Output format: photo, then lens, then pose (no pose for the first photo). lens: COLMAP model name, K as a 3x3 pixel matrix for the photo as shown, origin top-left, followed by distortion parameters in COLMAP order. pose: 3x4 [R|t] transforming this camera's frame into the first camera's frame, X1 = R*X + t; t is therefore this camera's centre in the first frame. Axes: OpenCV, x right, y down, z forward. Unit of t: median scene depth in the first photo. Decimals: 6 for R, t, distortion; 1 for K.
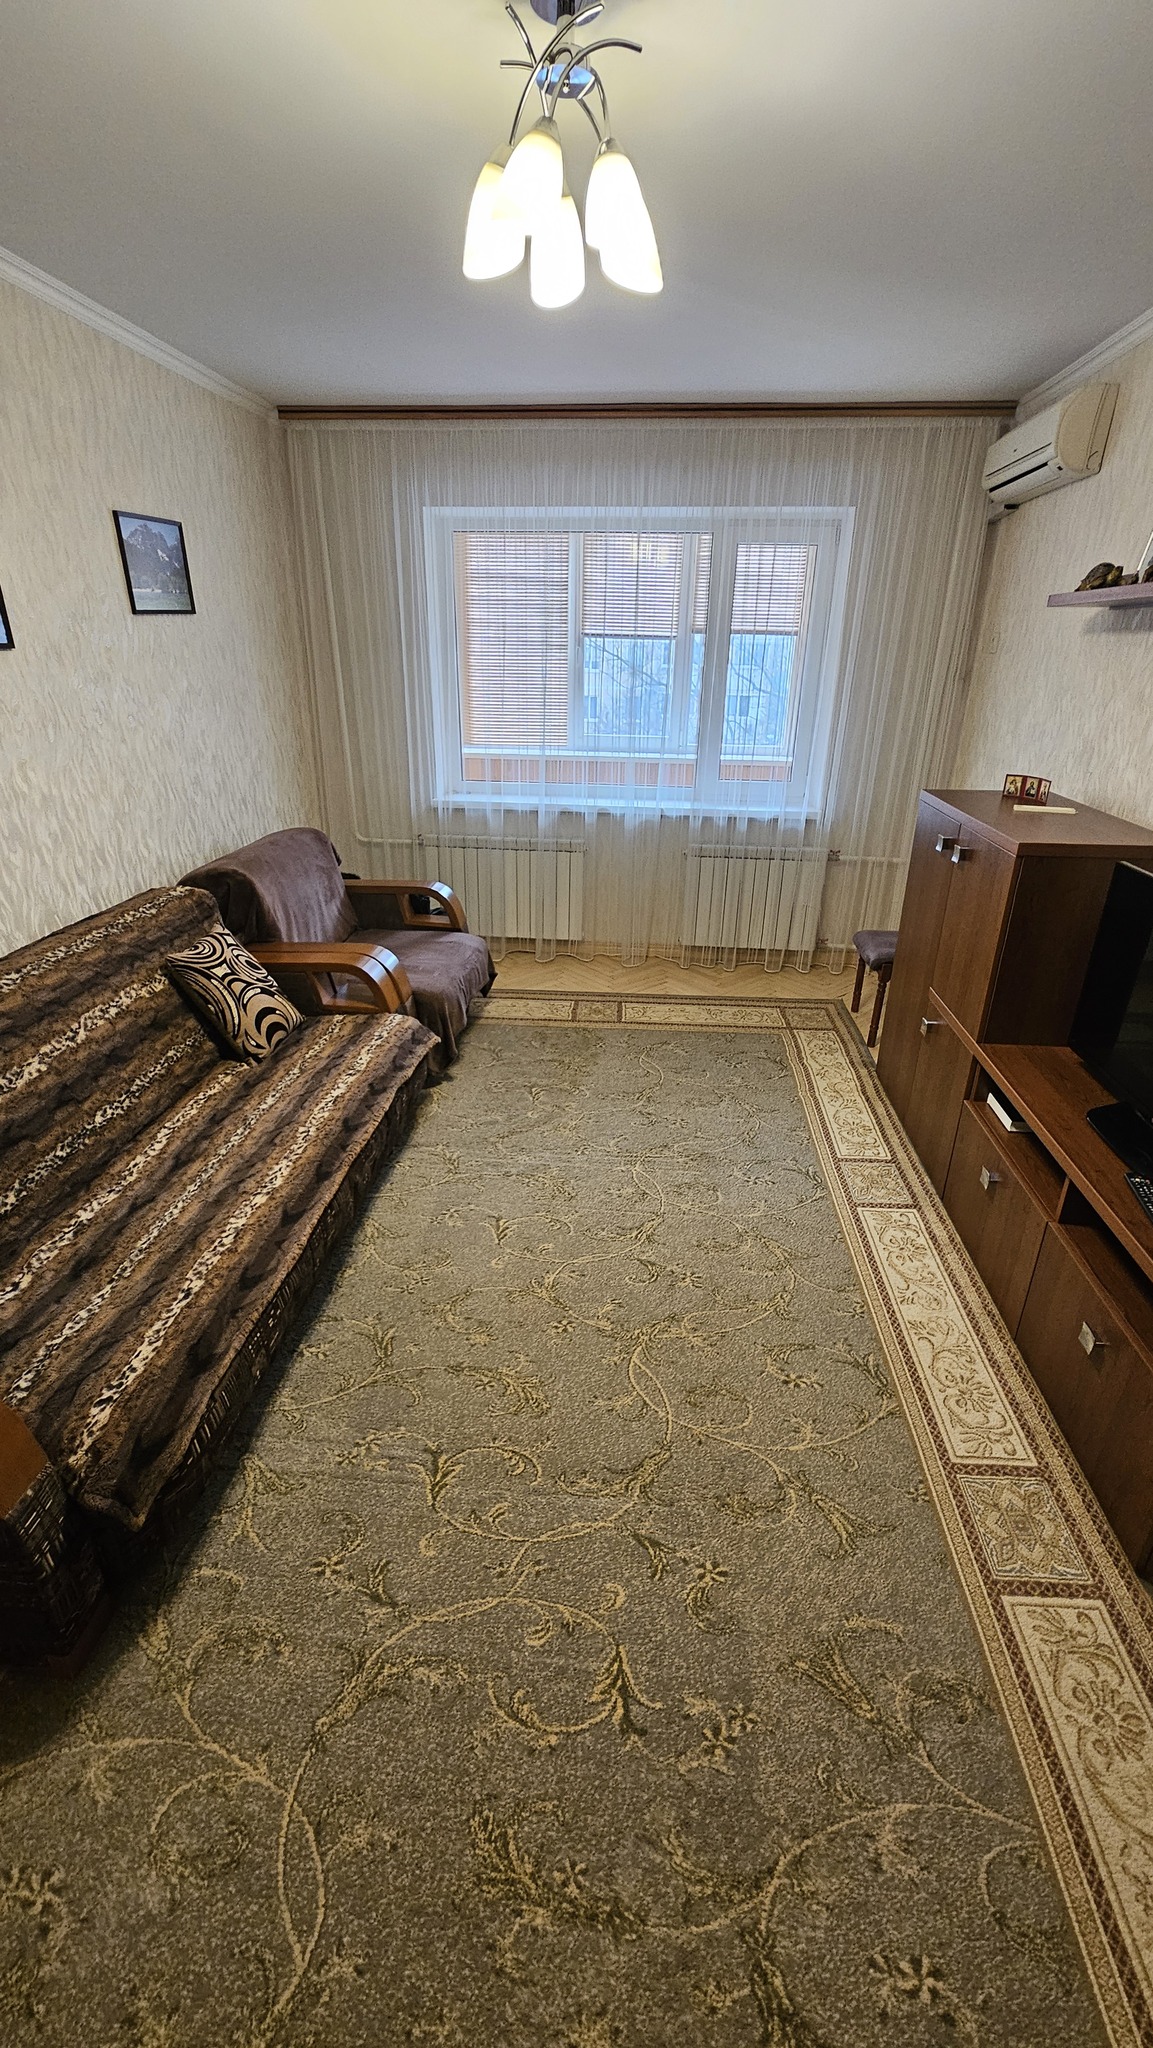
lens RADIAL K [[838.9, 0, 578.7], [0, 838.9, 1019.3], [0, 0, 1]] dist [-0.002455, 0.000089]
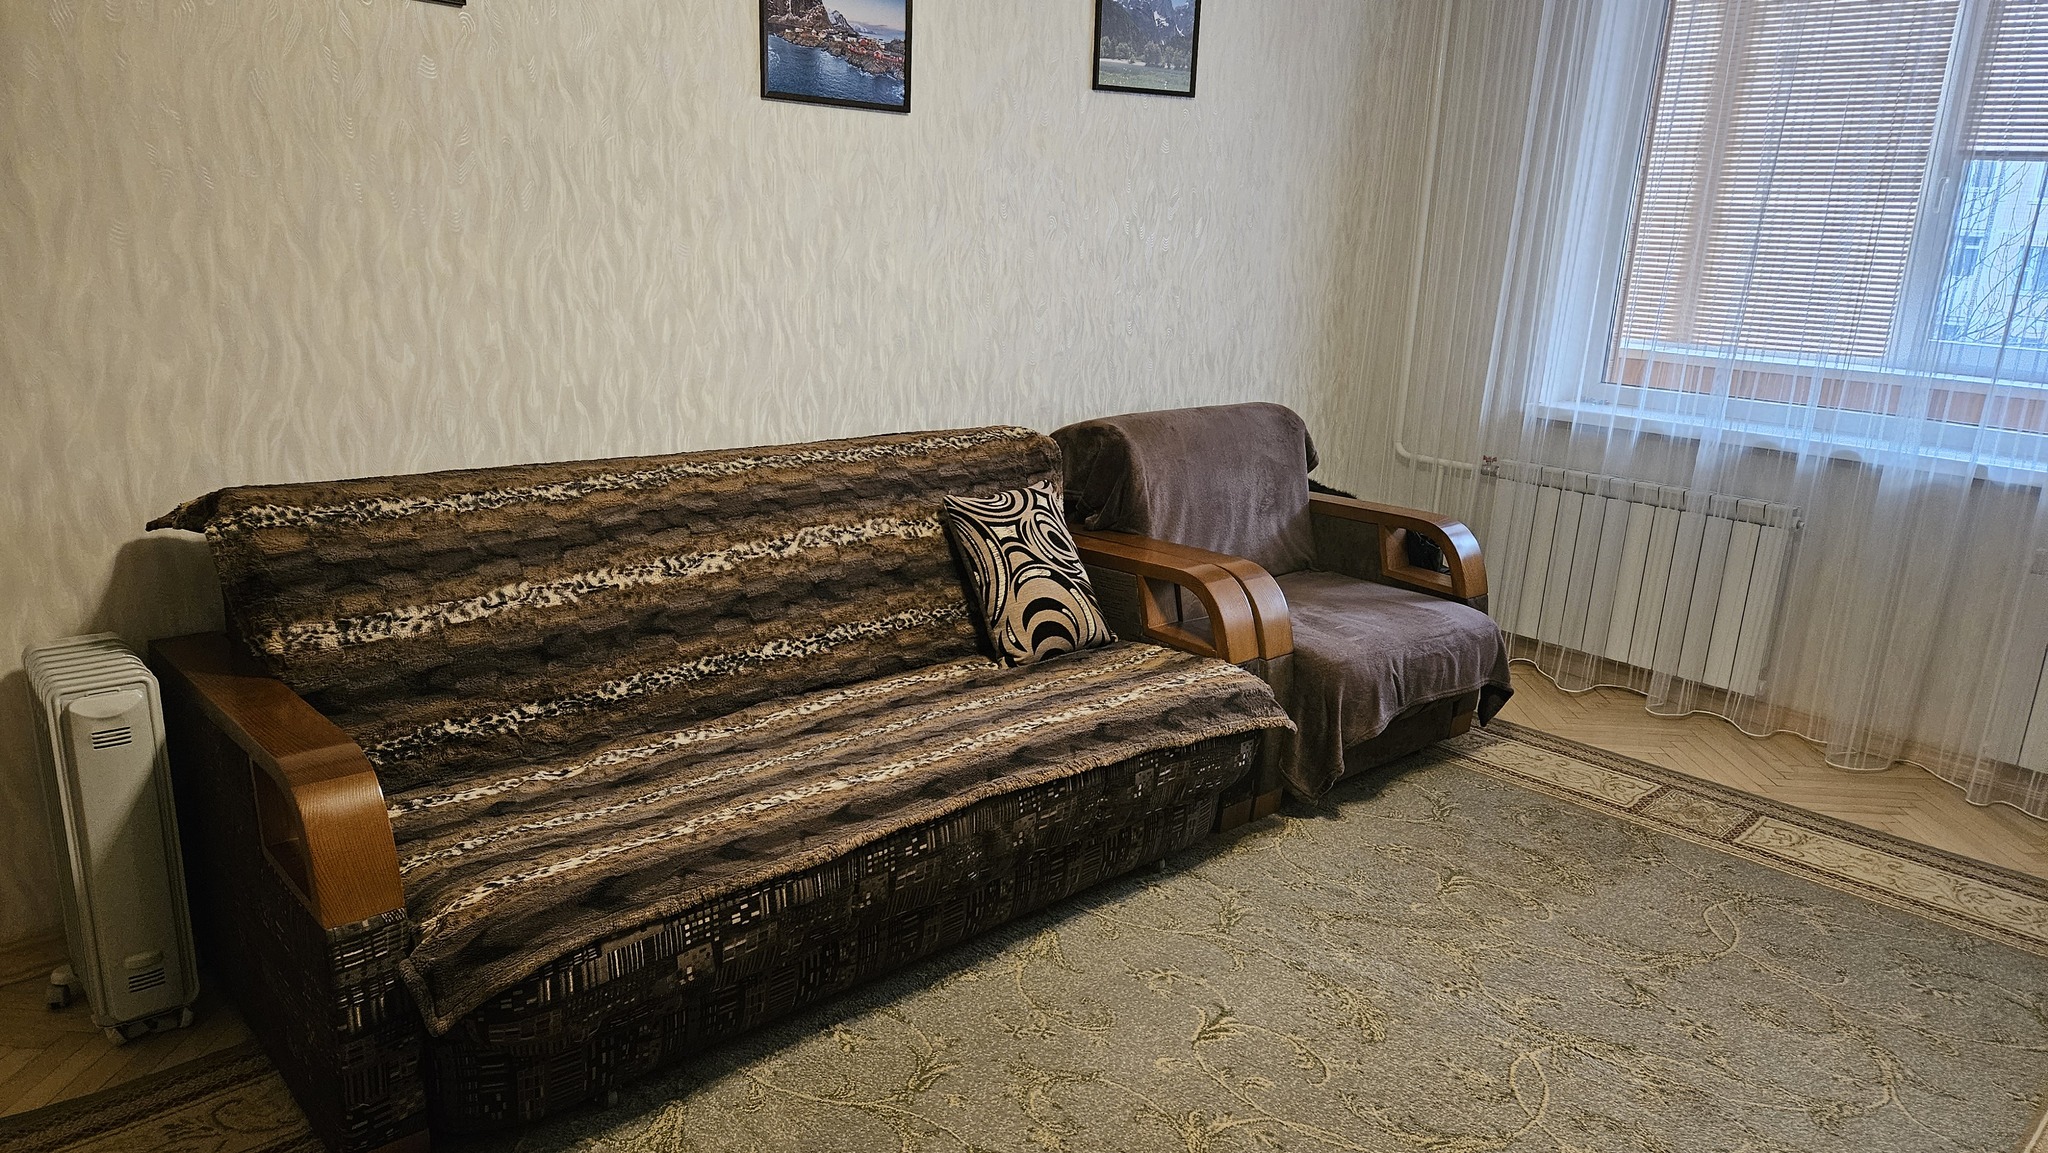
lens RADIAL K [[1355.8, 0, 1007.4], [0, 1355.8, 585.8], [0, 0, 1]] dist [0.077982, -0.067083]
pose [[0.746661, 0.193923, -0.636311, 0.334253], [-0.302359, 0.950977, -0.064974, 0.062446], [0.592517, 0.240908, 0.768691, 0.107179]]
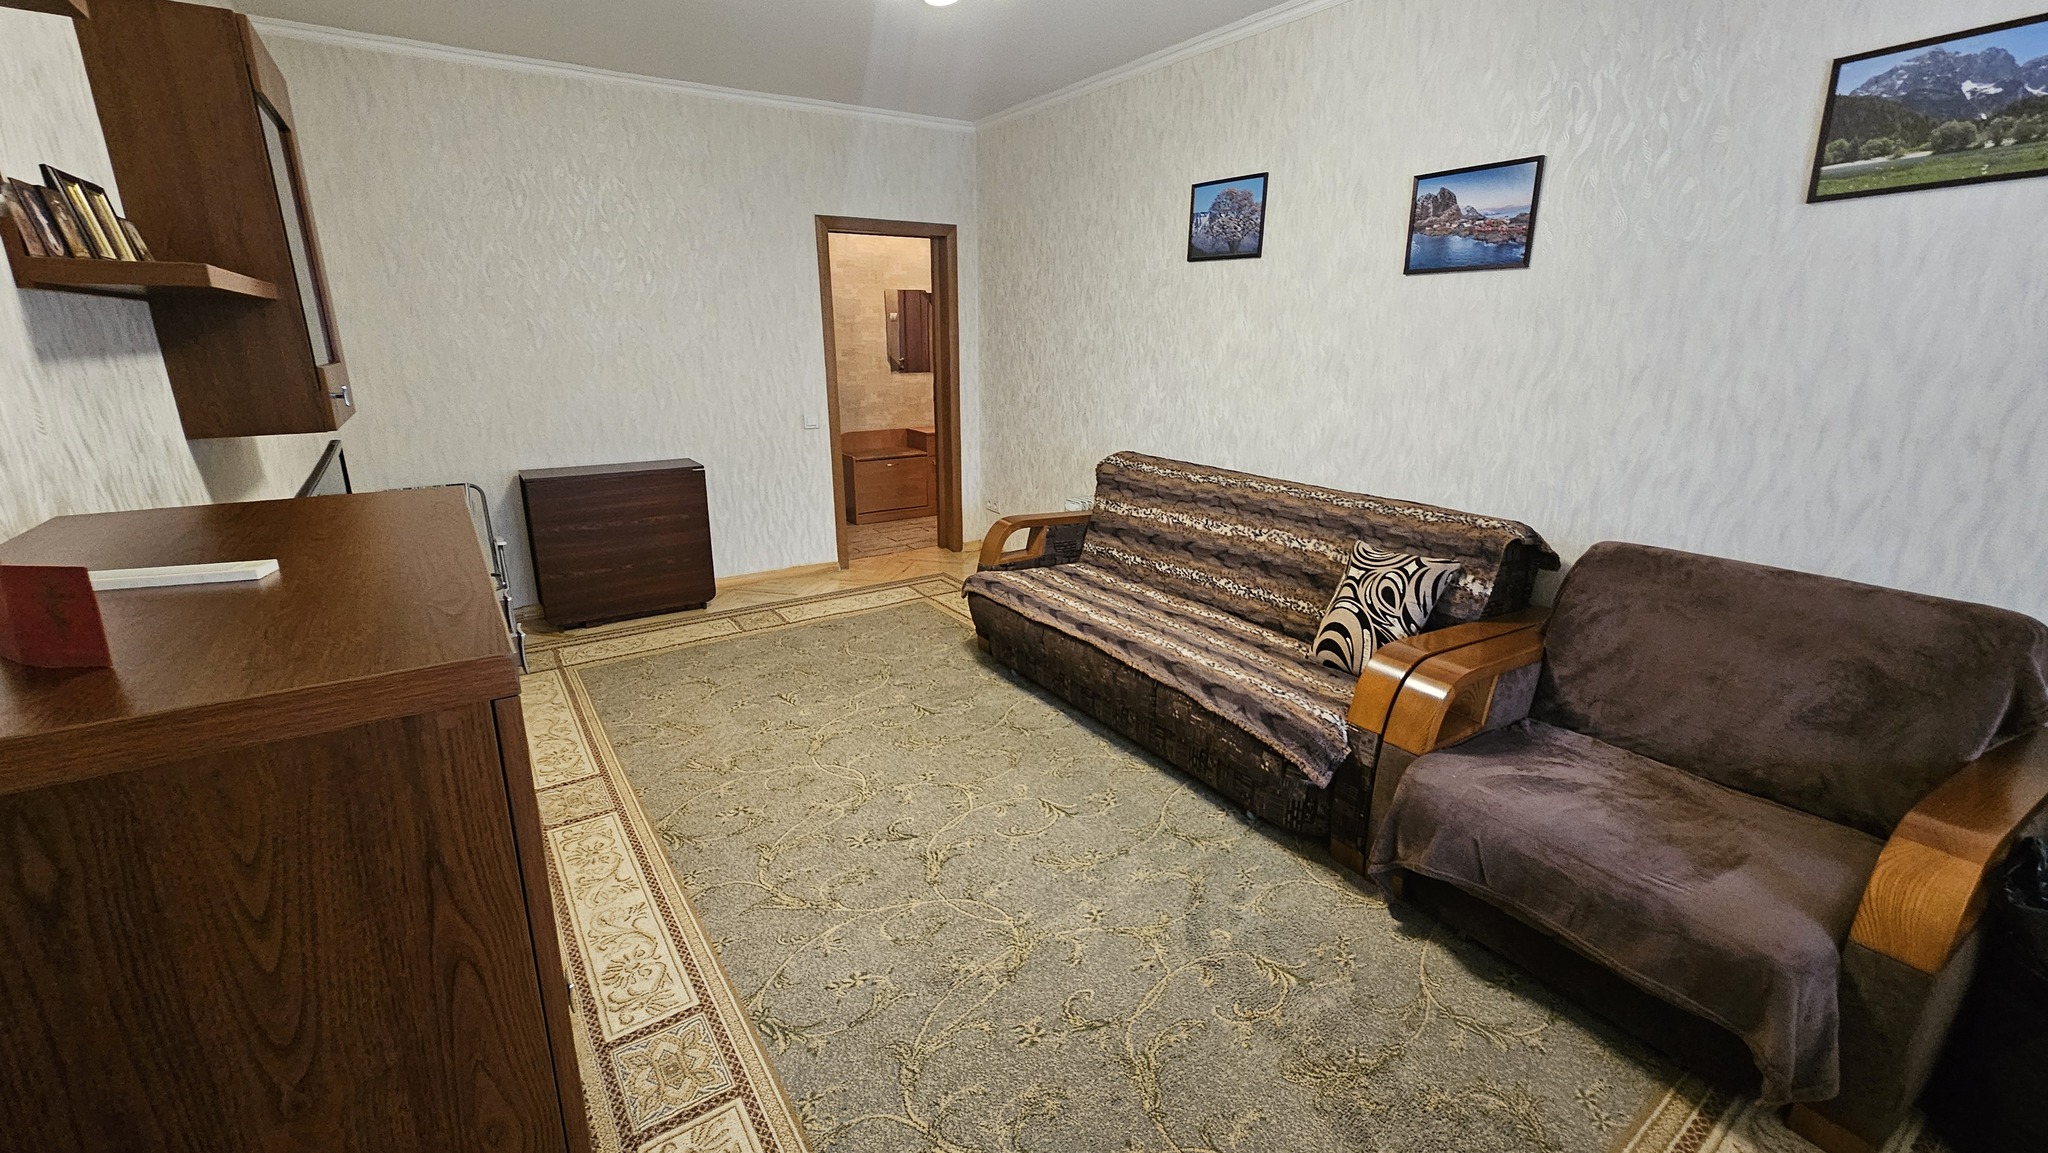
lens RADIAL K [[838.9, 0, 1019.8], [0, 838.9, 571.7], [0, 0, 1]] dist [-0.002455, 0.000089]
pose [[-0.773665, 0.159968, -0.613068, 0.495263], [-0.268607, 0.793539, 0.546028, -0.497985], [0.573841, 0.587117, -0.570965, 1.342507]]
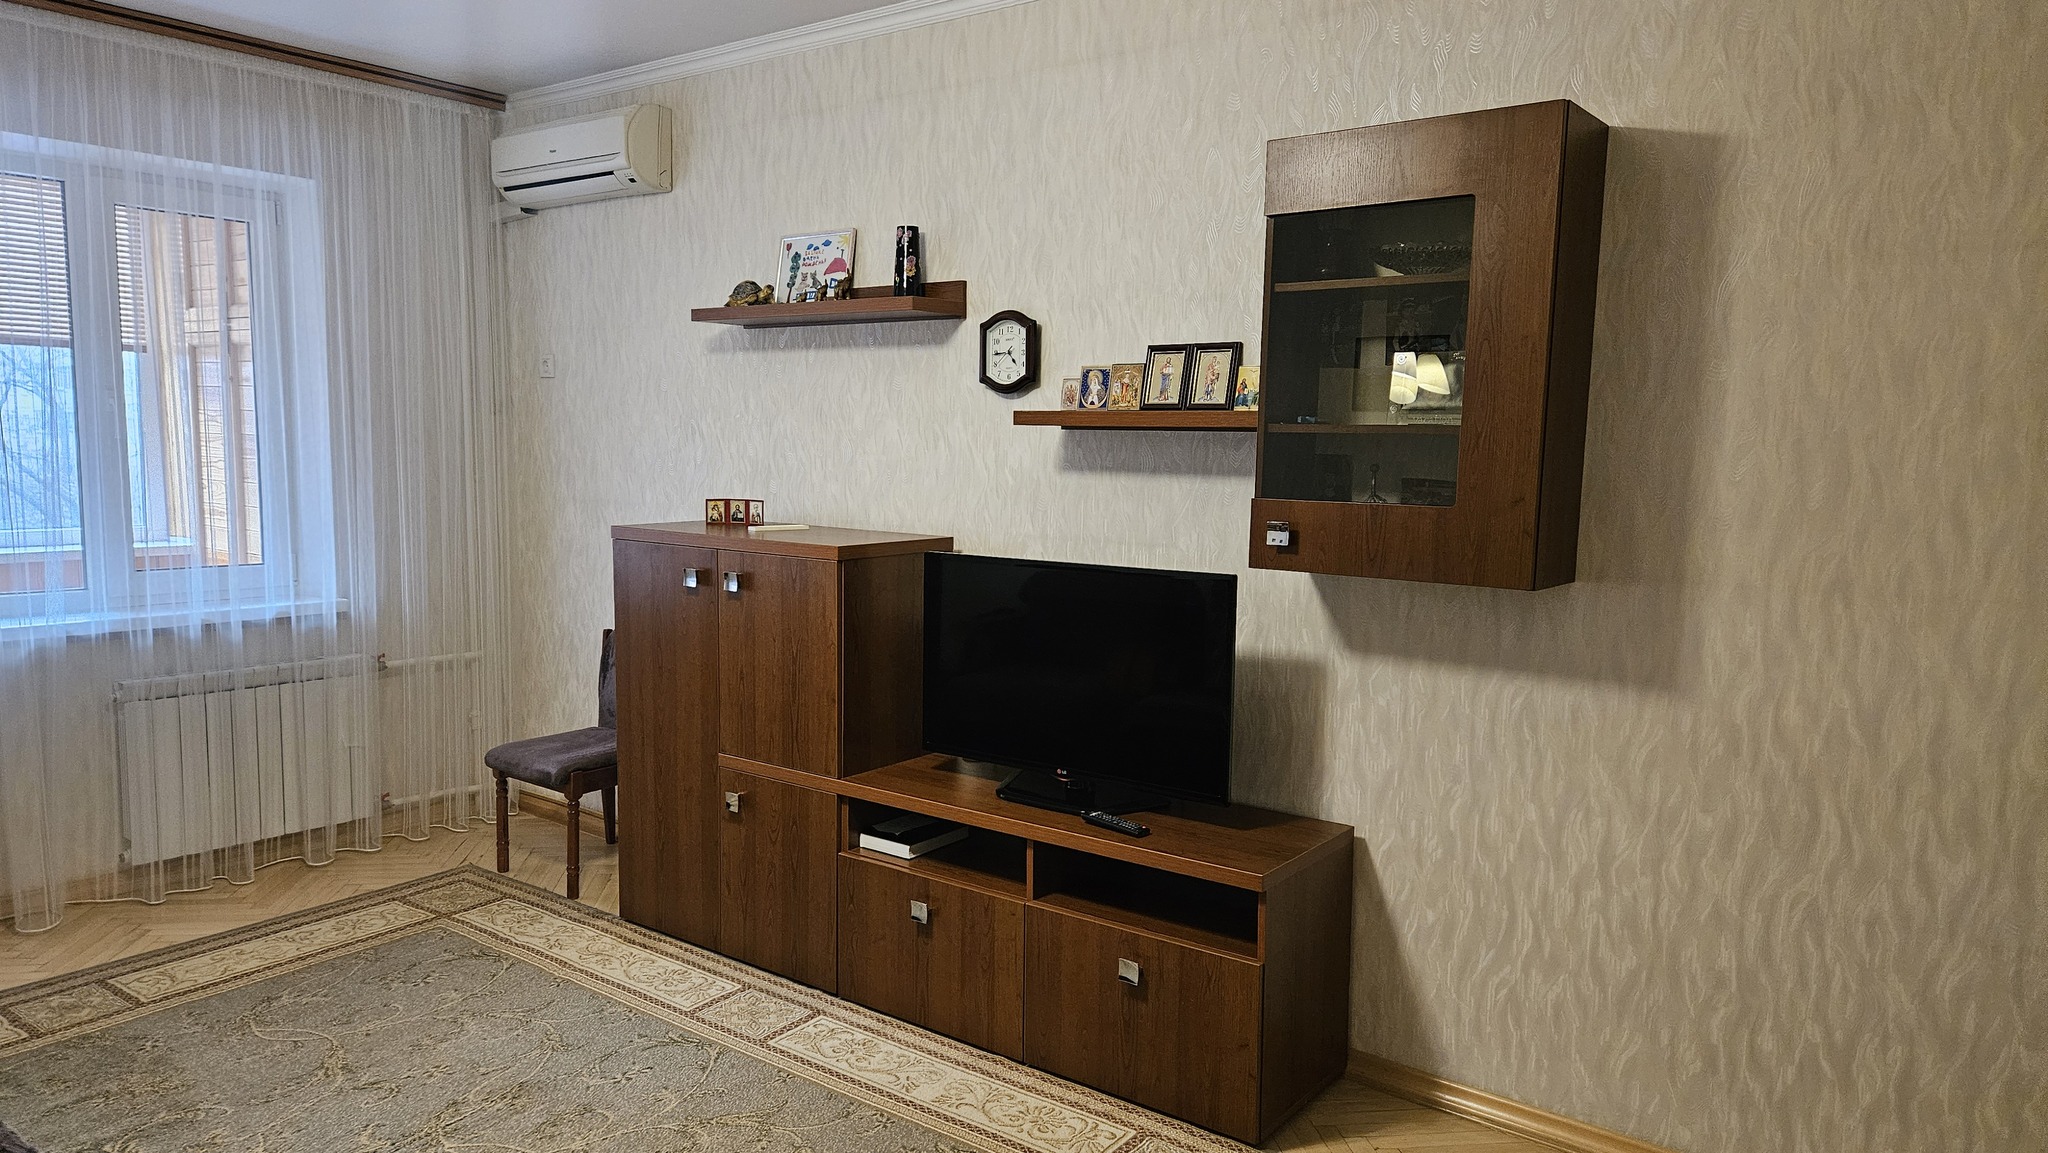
lens RADIAL K [[1355.8, 0, 1019.4], [0, 1355.8, 598.5], [0, 0, 1]] dist [0.077982, -0.067083]
pose [[0.536969, -0.100013, 0.837653, -0.529833], [0.333614, 0.937179, -0.101964, 0.054375], [-0.774833, 0.334204, 0.536602, 0.044014]]
